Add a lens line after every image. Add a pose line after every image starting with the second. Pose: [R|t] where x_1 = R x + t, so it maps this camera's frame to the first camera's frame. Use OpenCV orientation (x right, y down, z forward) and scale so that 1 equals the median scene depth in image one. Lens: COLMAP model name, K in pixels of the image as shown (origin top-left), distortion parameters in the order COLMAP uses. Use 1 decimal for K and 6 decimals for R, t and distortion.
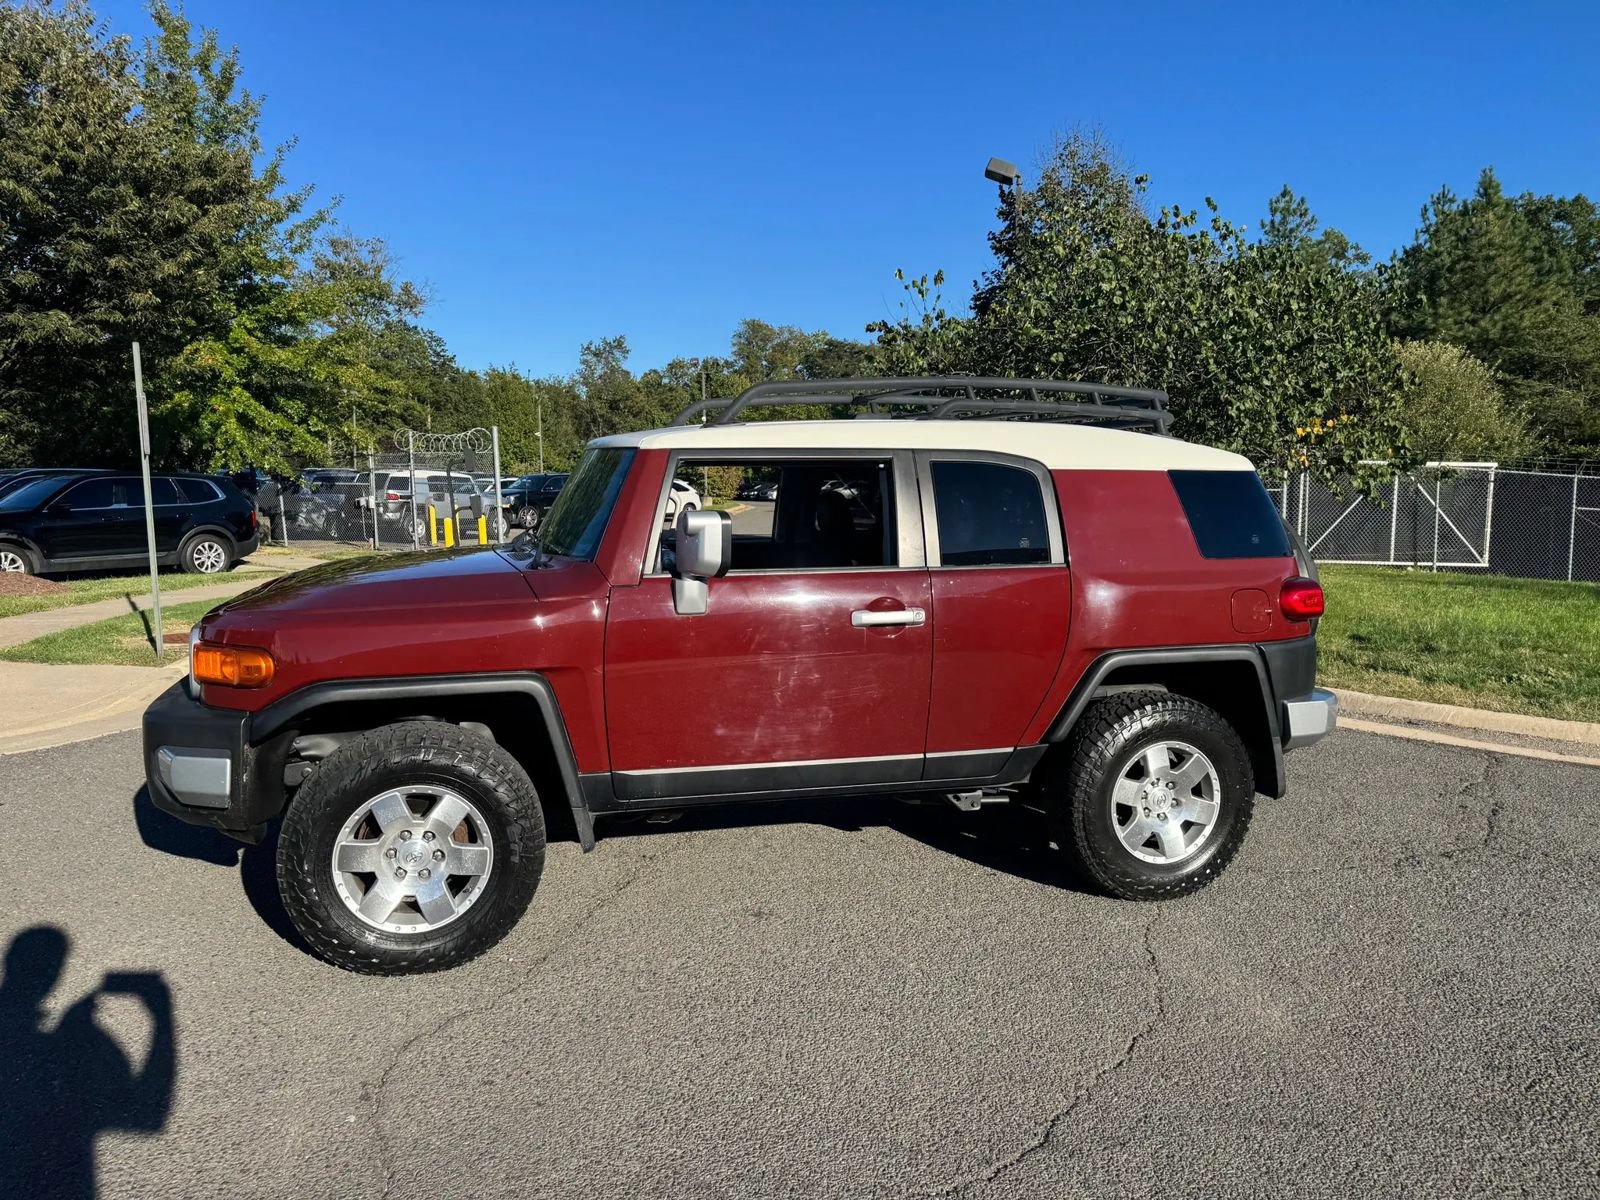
lens RADIAL K [[1124.0, 0, 798.0], [0, 1124.0, 606.1], [0, 0, 1]] dist [0.023101, -0.030786]
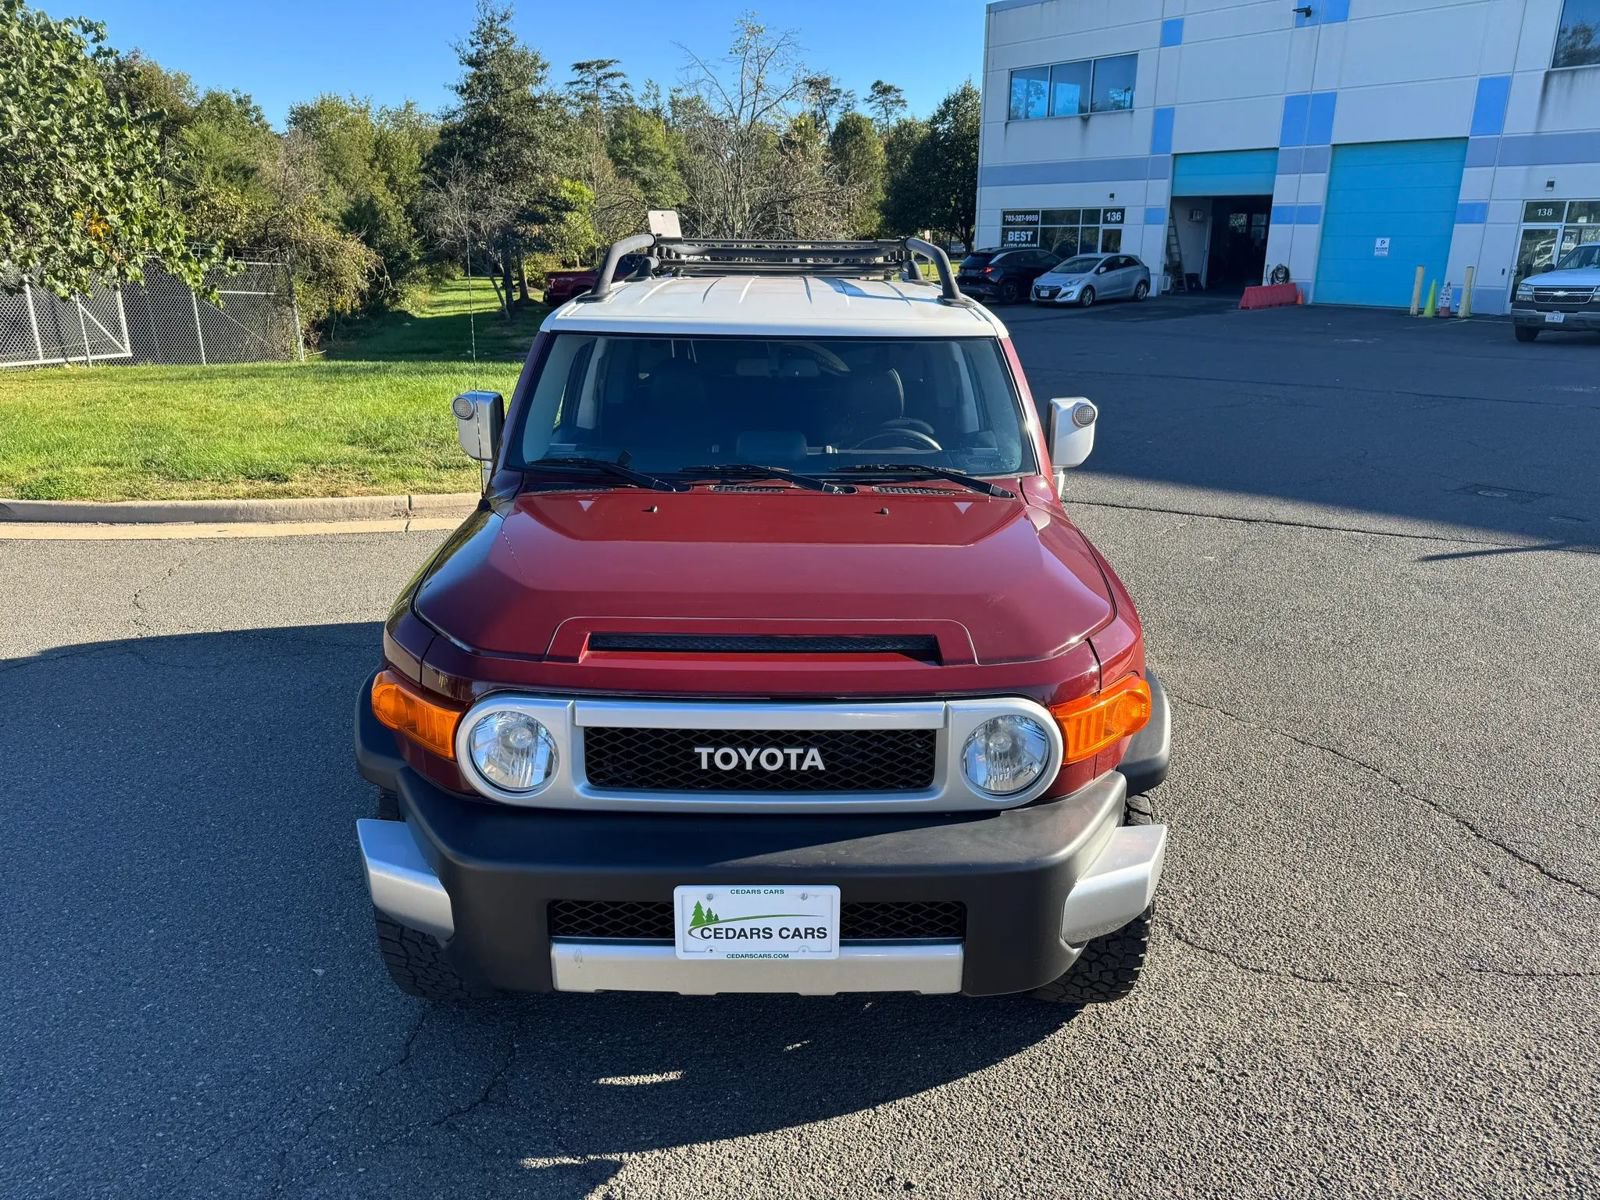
lens RADIAL K [[1124.0, 0, 802.0], [0, 1124.0, 610.6], [0, 0, 1]] dist [0.023101, -0.030786]
pose [[0.277714, -0.296464, 0.913775, -0.901272], [0.104873, 0.954862, 0.277922, -0.167768], [-0.954922, 0.018647, 0.296270, 0.756707]]
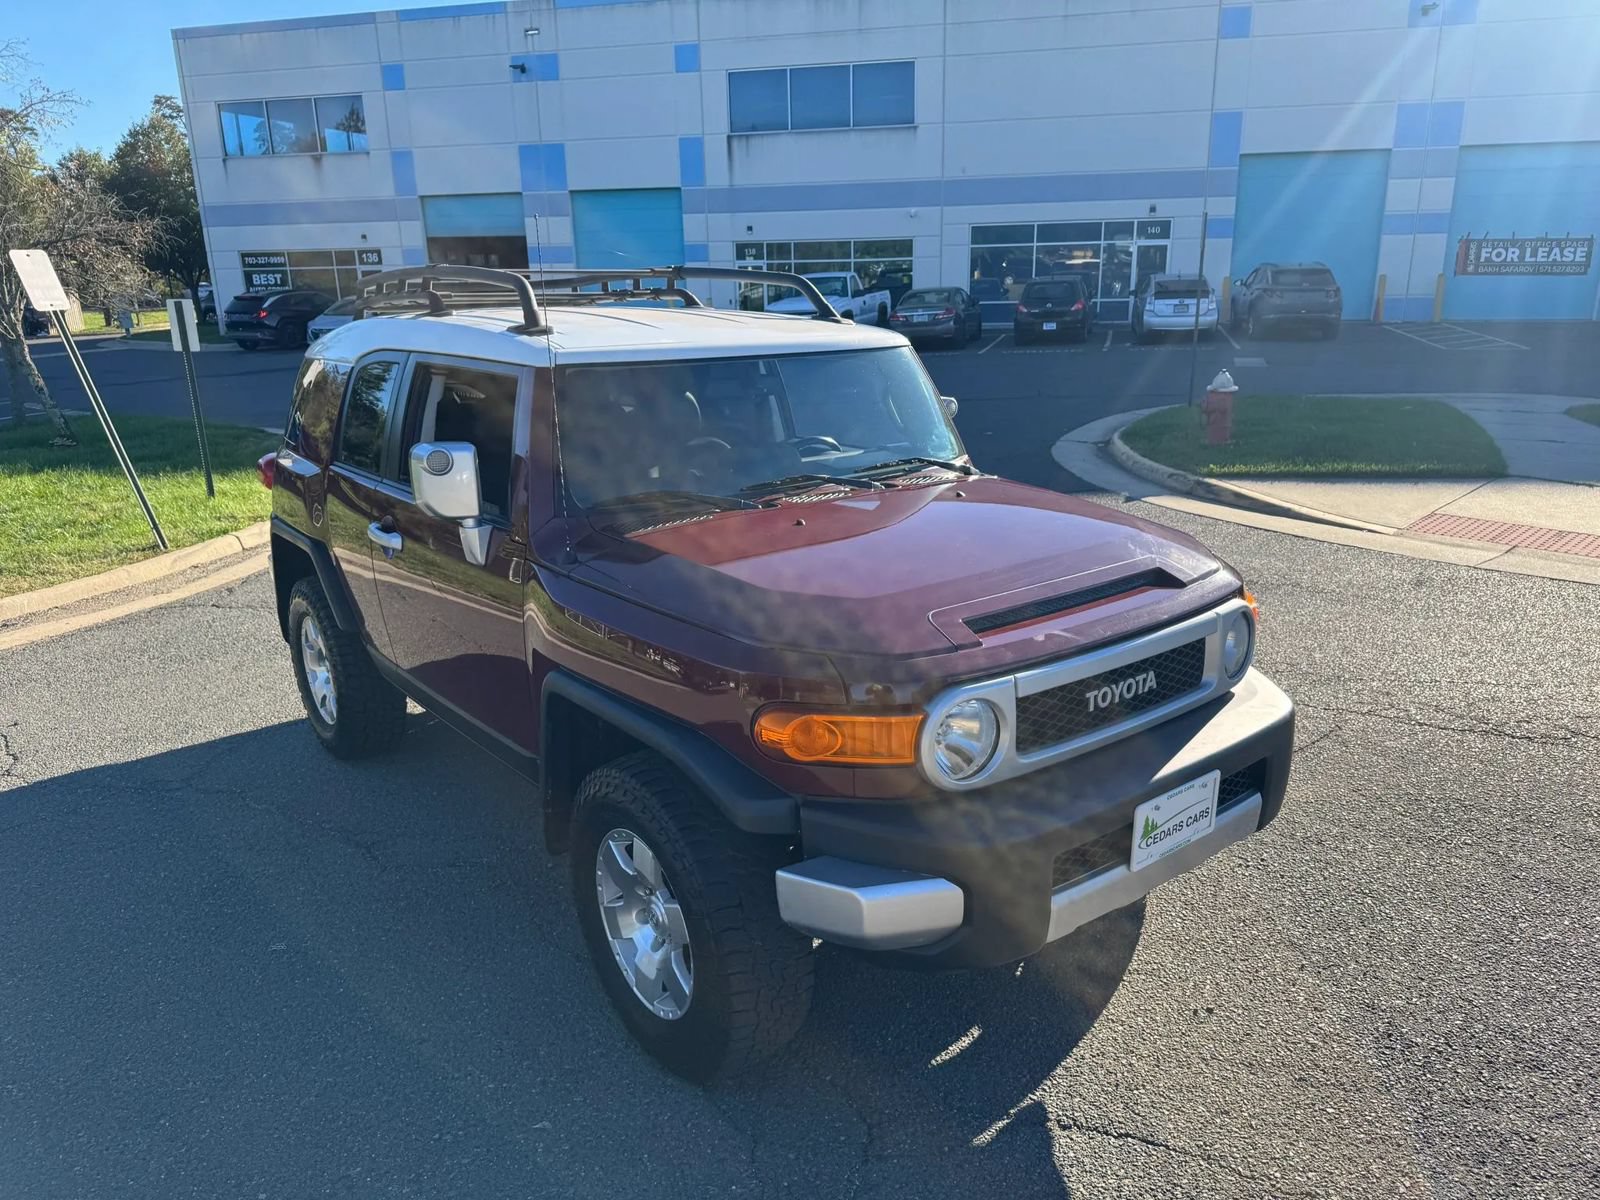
lens RADIAL K [[1124.0, 0, 802.9], [0, 1124.0, 610.5], [0, 0, 1]] dist [0.023101, -0.030786]
pose [[-0.368867, -0.255460, 0.893688, -0.918832], [0.124074, 0.939352, 0.319724, -0.213340], [-0.921164, 0.228819, -0.314800, 1.244857]]
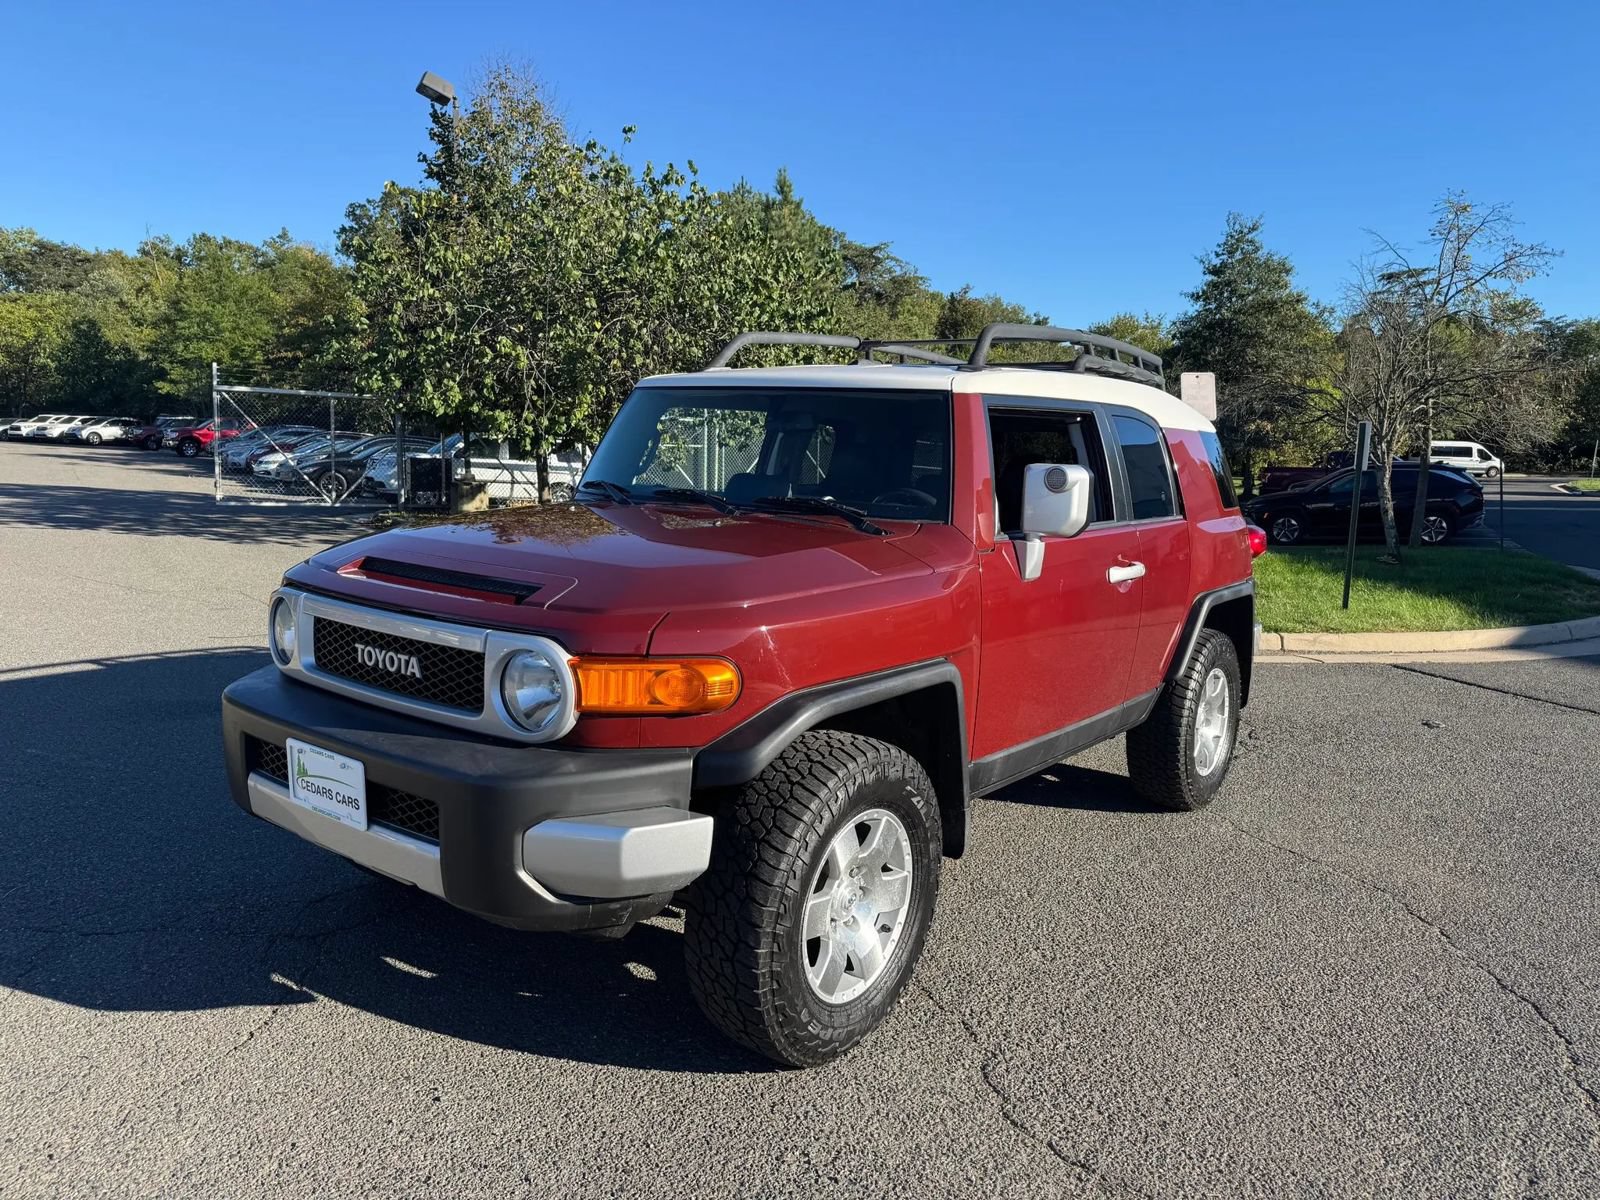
lens RADIAL K [[1124.0, 0, 813.5], [0, 1124.0, 600.9], [0, 0, 1]] dist [0.023101, -0.030786]
pose [[0.801652, -0.062706, 0.594492, -0.646452], [0.038562, 0.997836, 0.053250, -0.024593], [-0.596545, -0.019763, 0.802336, 0.307943]]
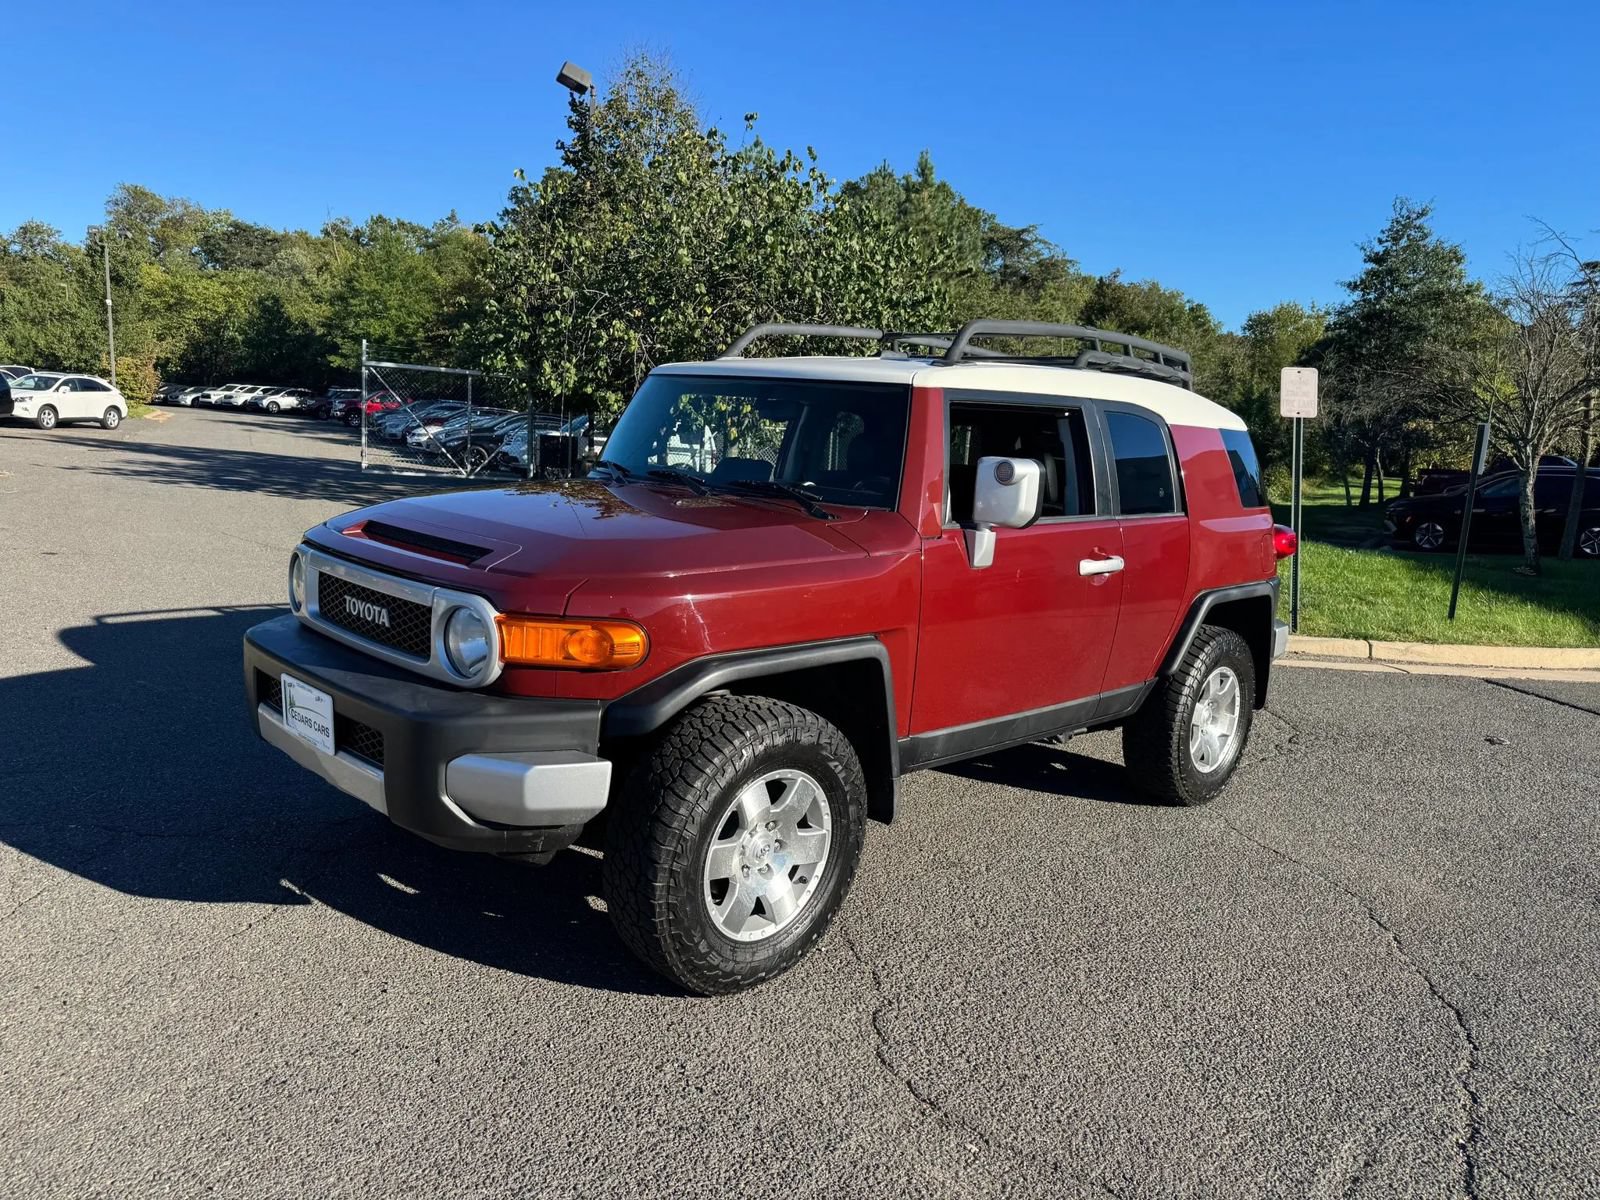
lens RADIAL K [[1124.0, 0, 799.4], [0, 1124.0, 612.5], [0, 0, 1]] dist [0.023101, -0.030786]
pose [[0.875222, -0.035632, 0.482408, -0.574417], [-0.000072, 0.997274, 0.073793, -0.019563], [-0.483722, -0.064620, 0.872833, 0.196183]]
